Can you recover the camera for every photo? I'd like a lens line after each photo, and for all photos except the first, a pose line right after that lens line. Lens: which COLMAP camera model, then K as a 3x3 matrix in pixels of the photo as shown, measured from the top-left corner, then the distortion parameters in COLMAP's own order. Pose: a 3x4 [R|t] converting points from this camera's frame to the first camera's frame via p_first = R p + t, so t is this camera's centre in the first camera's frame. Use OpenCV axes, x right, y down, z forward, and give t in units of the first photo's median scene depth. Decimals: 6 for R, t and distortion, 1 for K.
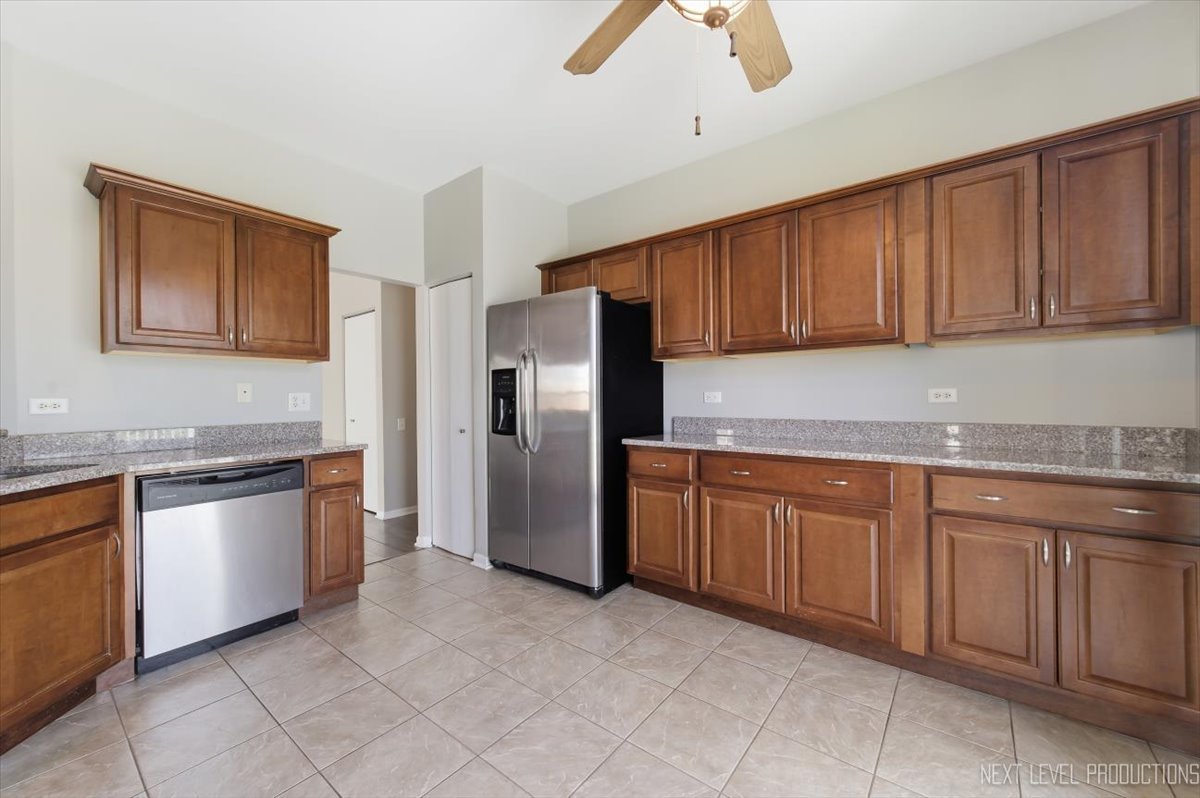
lens RADIAL K [[465.6, 0, 605.2], [0, 465.6, 400.6], [0, 0, 1]] dist [0.008879, -0.001261]
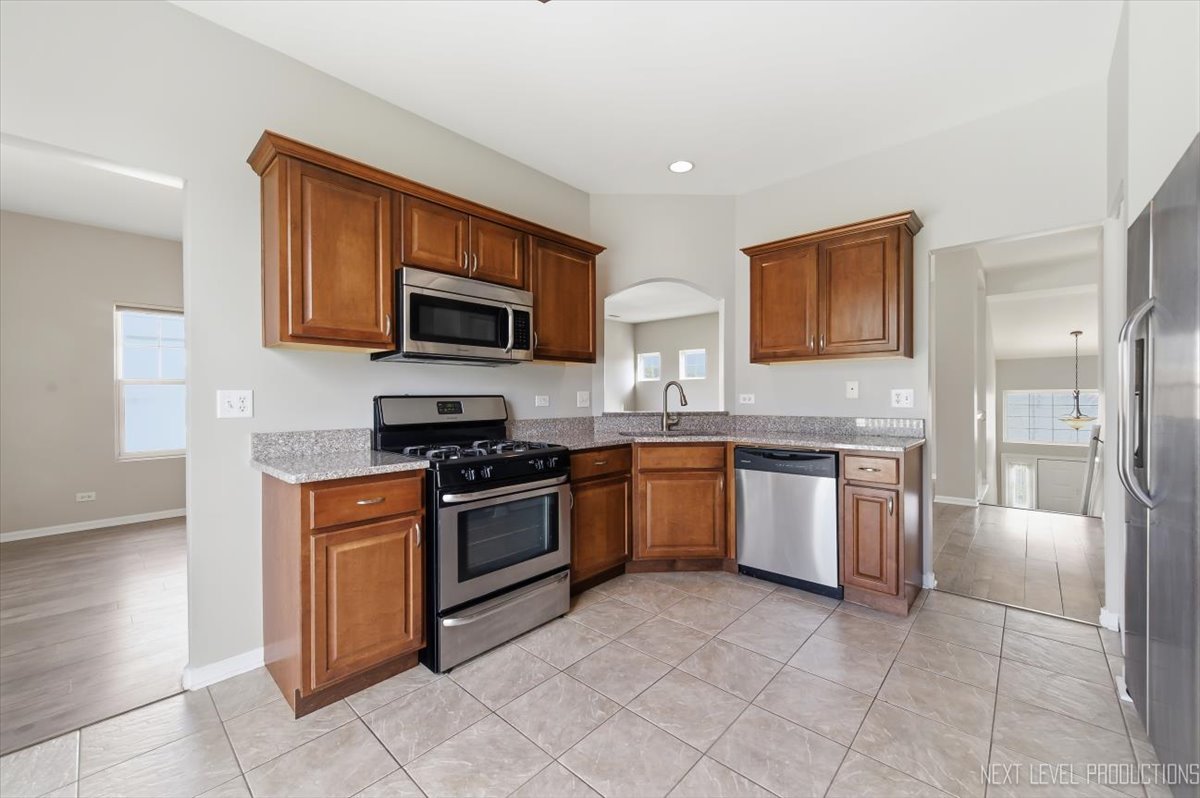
lens RADIAL K [[465.6, 0, 603.9], [0, 465.6, 396.5], [0, 0, 1]] dist [0.008879, -0.001261]
pose [[-0.070917, 0.010043, -0.997432, 0.597321], [-0.002879, 0.999943, 0.010273, -0.014624], [0.997478, 0.003600, -0.070884, 0.692794]]
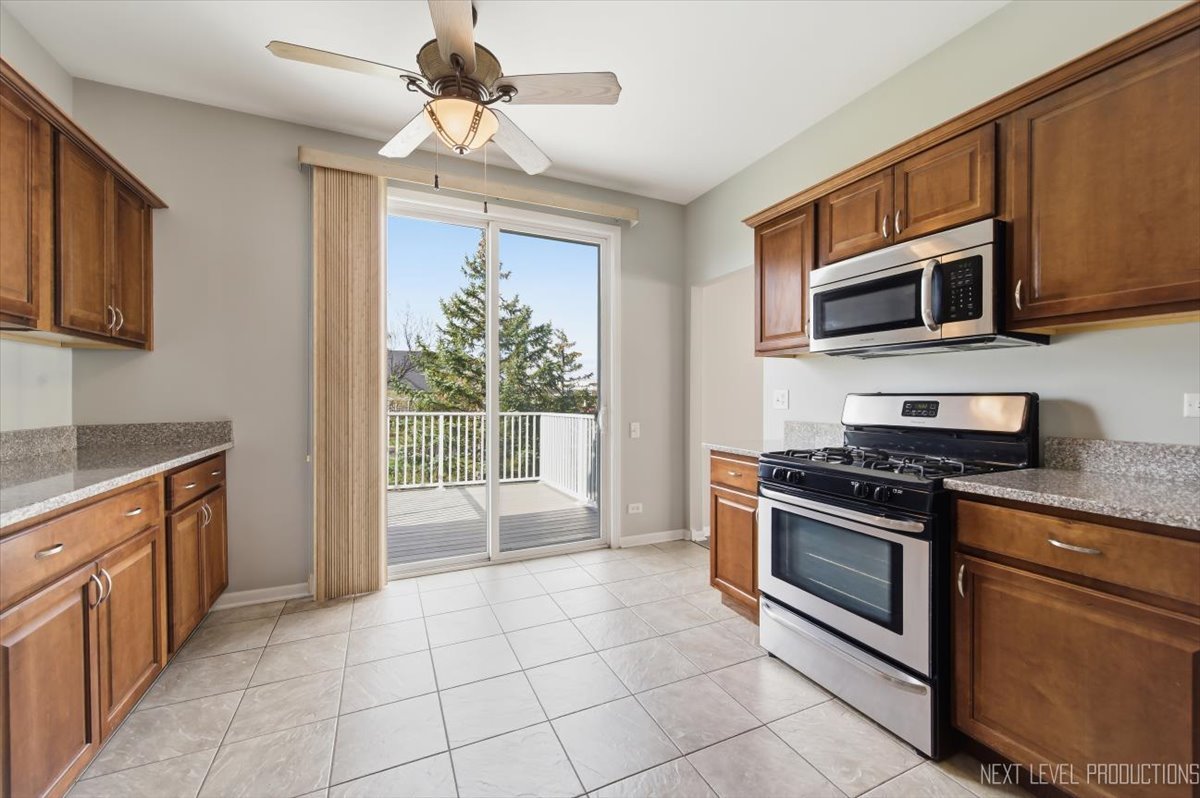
lens RADIAL K [[465.6, 0, 600.3], [0, 465.6, 392.7], [0, 0, 1]] dist [0.008879, -0.001261]
pose [[-0.895551, 0.012683, 0.444779, -0.572699], [0.012766, 0.999915, -0.002809, -0.009900], [-0.444776, 0.003163, -0.895636, 1.454794]]
